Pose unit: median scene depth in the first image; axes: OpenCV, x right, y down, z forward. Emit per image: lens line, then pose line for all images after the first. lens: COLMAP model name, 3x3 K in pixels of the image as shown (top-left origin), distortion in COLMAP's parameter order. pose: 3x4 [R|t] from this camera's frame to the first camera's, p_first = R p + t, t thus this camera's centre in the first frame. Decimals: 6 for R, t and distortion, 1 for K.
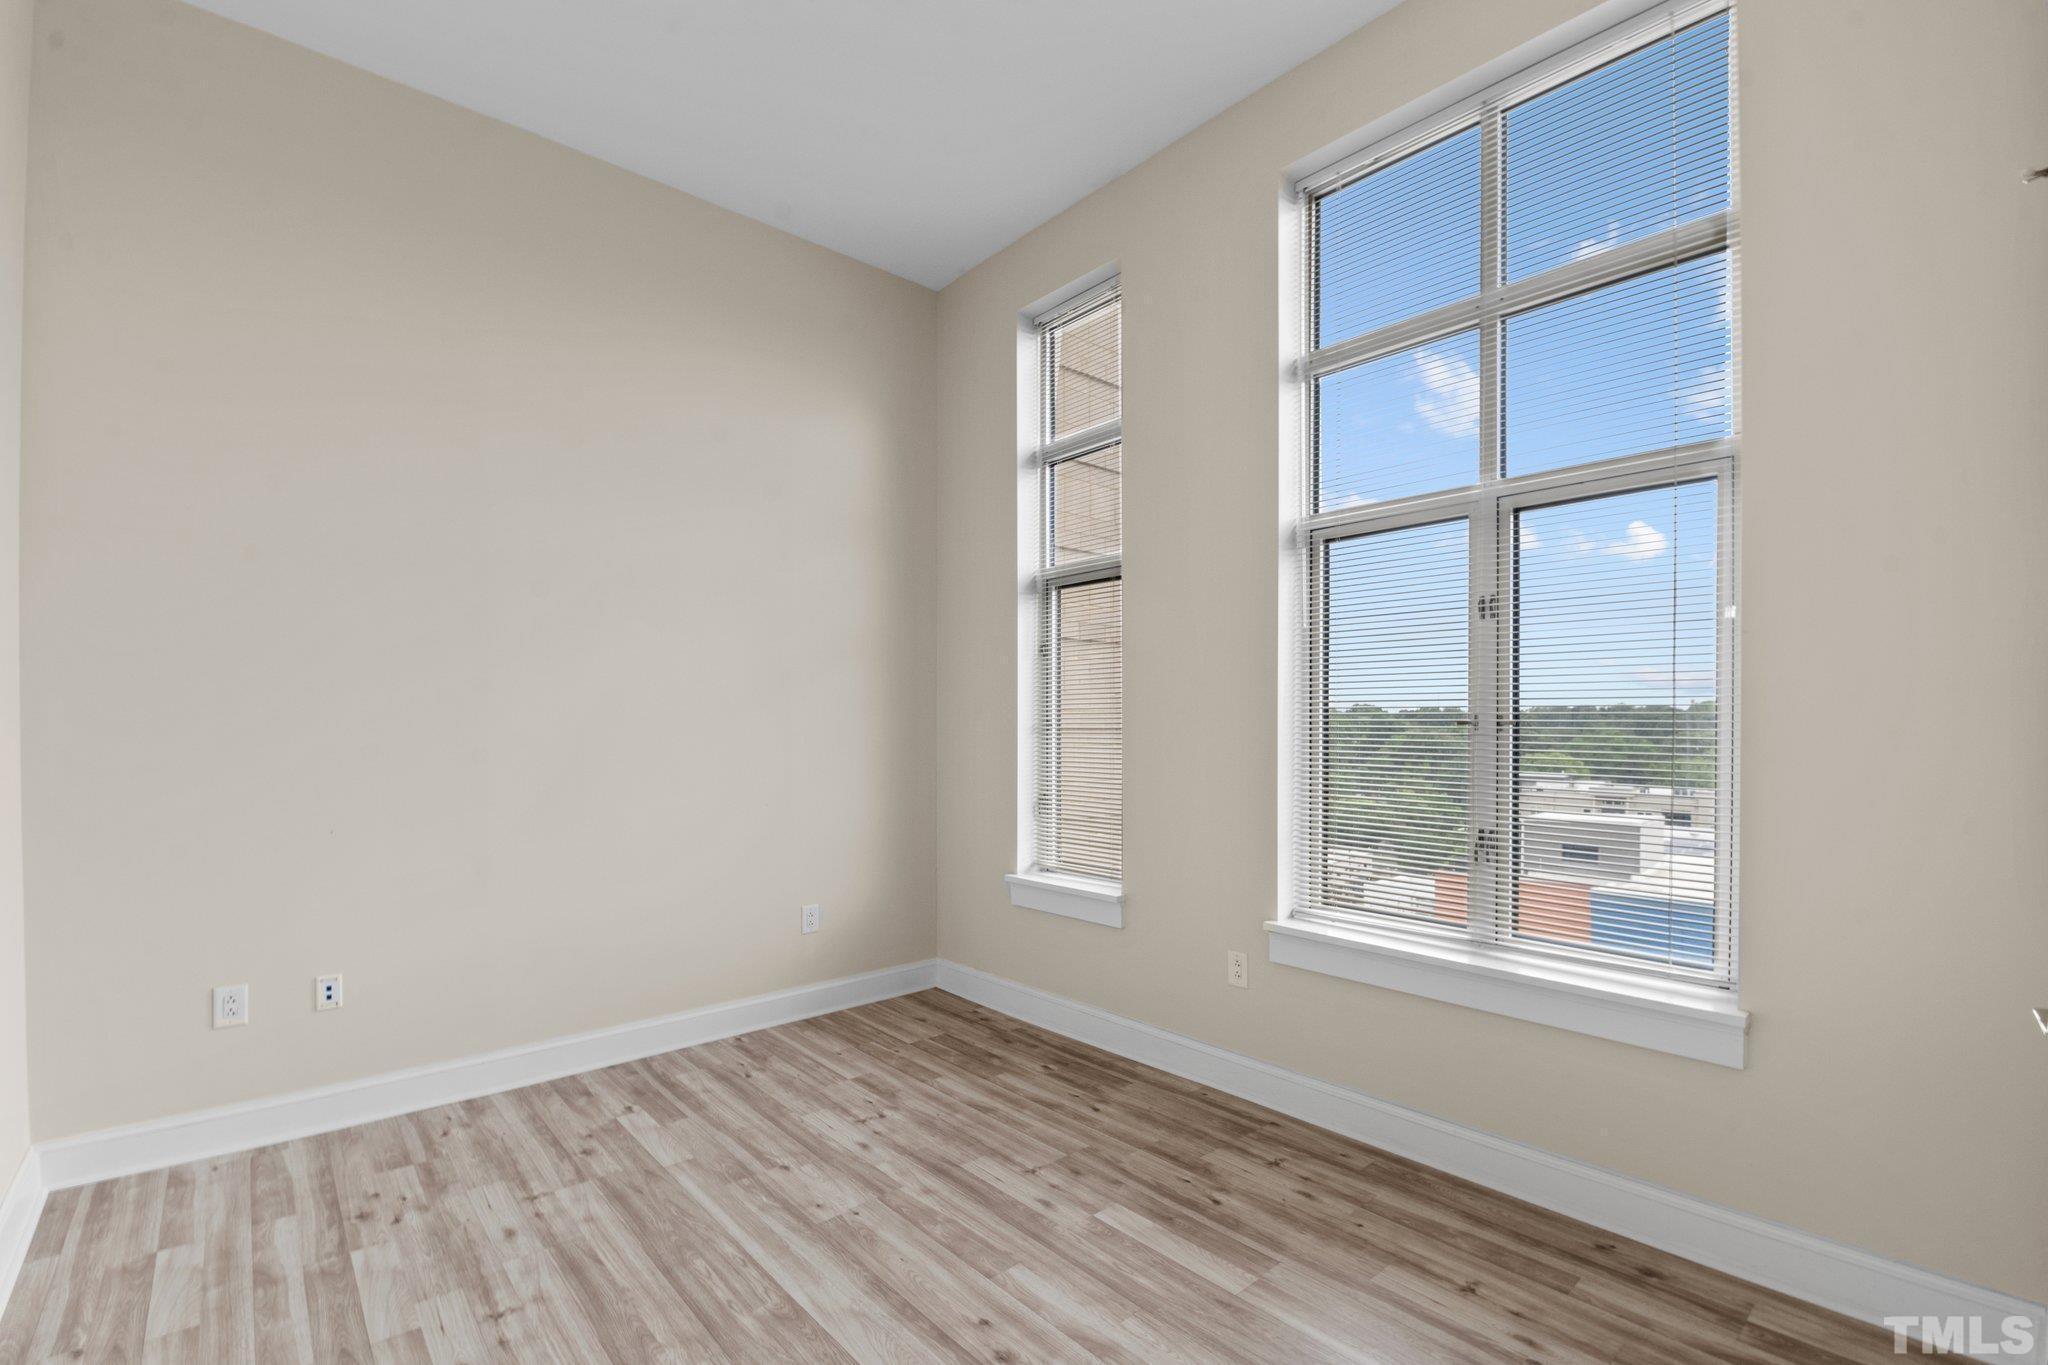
lens RADIAL K [[918.4, 0, 1032.5], [0, 918.4, 737.6], [0, 0, 1]] dist [-0.011942, -0.001037]
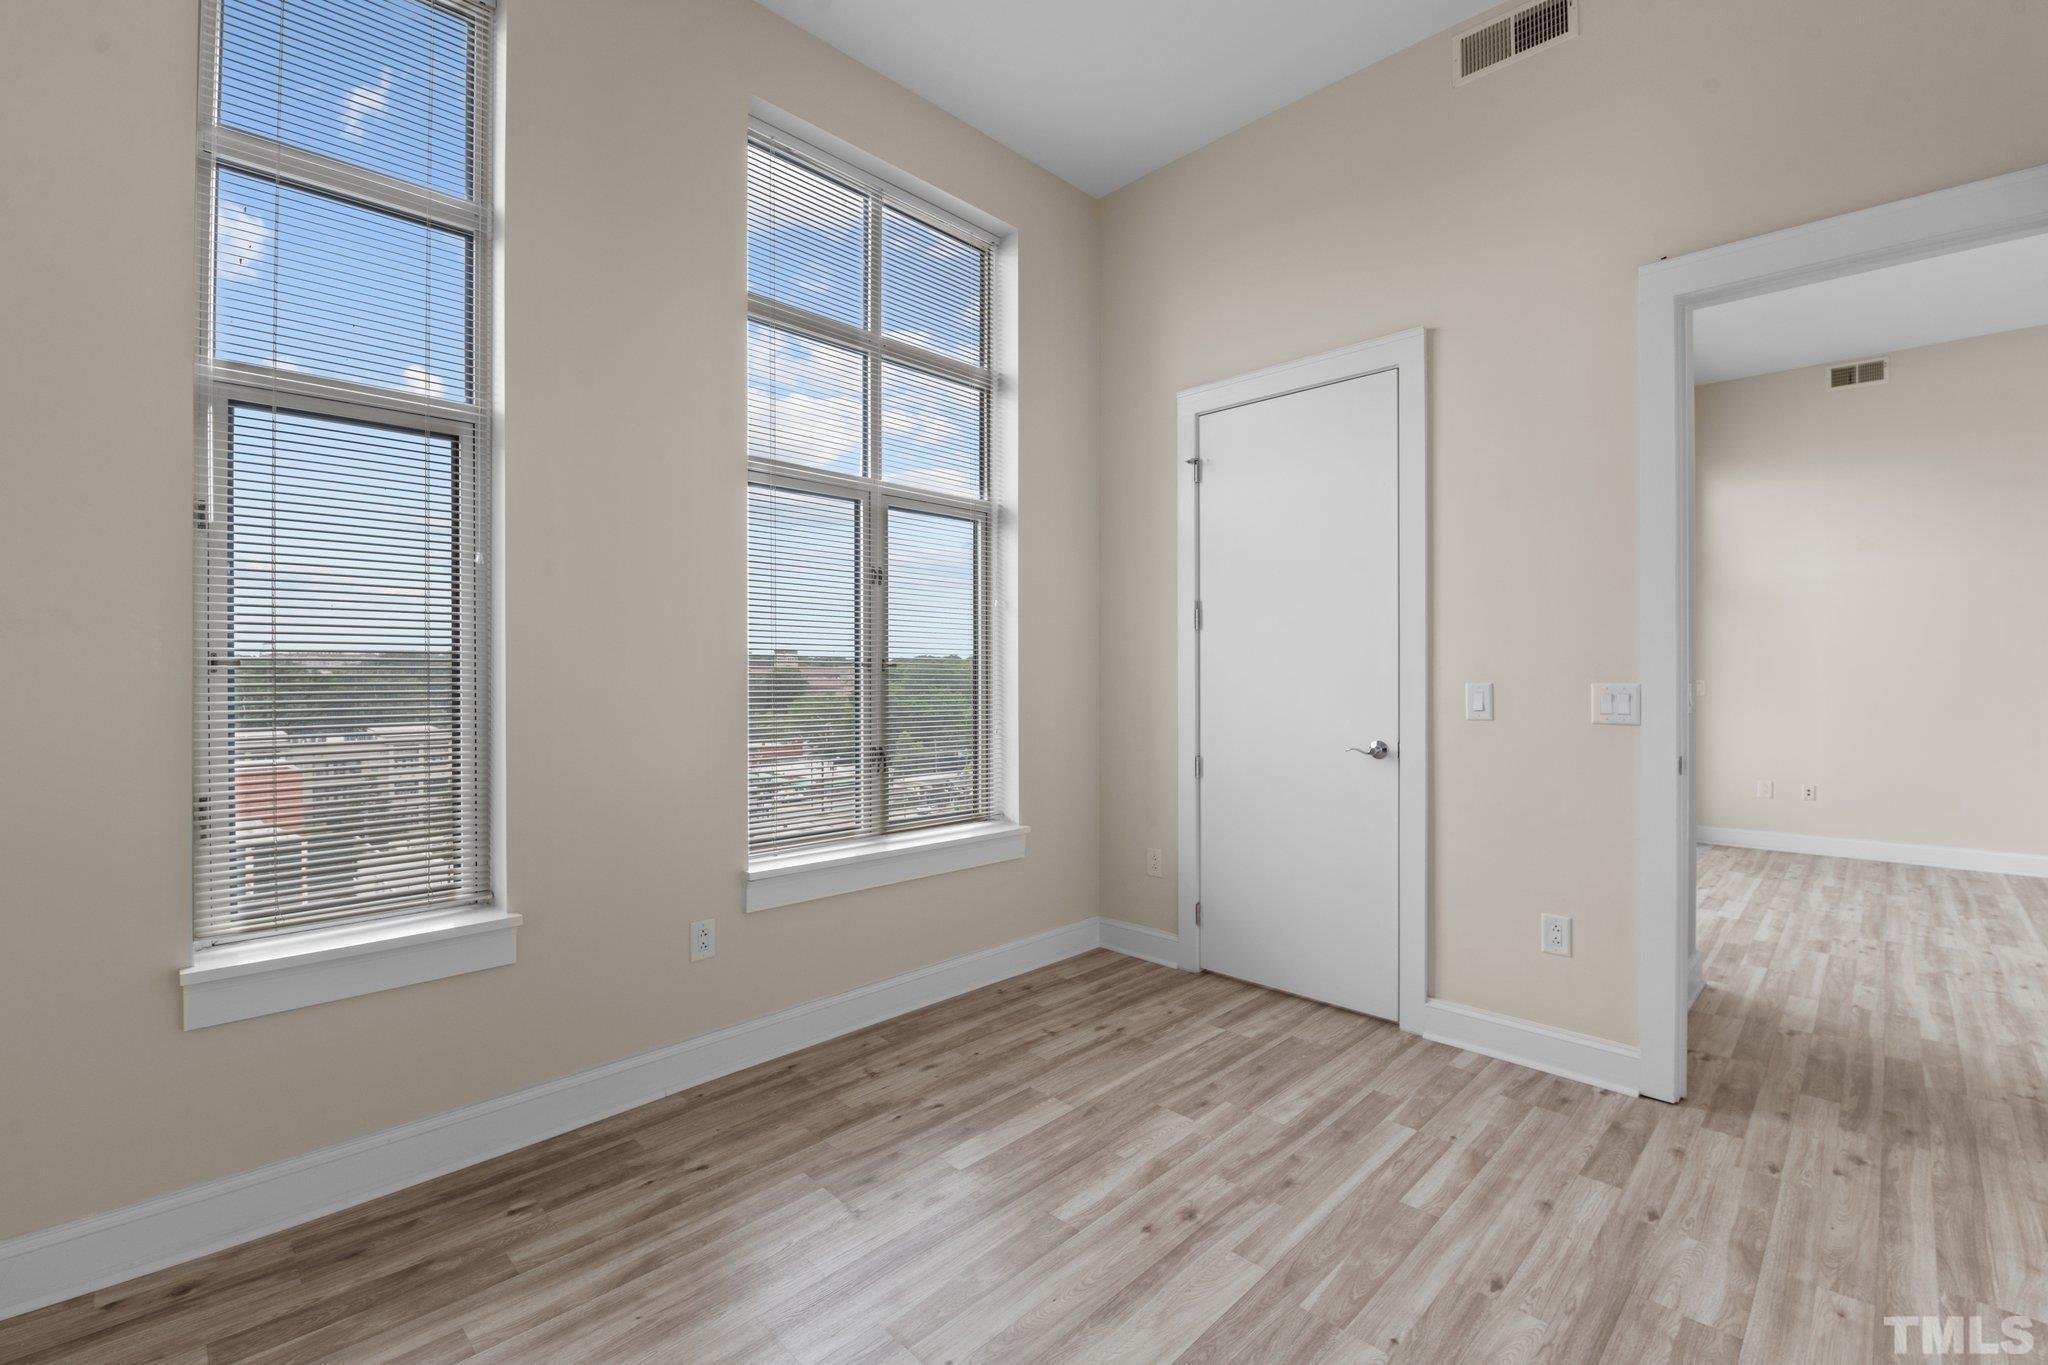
lens RADIAL K [[898.8, 0, 1011.3], [0, 898.8, 691.1], [0, 0, 1]] dist [-0.009226, -0.003717]
pose [[-0.076833, -0.019493, 0.996853, -0.765081], [0.012286, 0.999714, 0.020496, -0.003545], [-0.996968, 0.013822, -0.076571, 0.885530]]
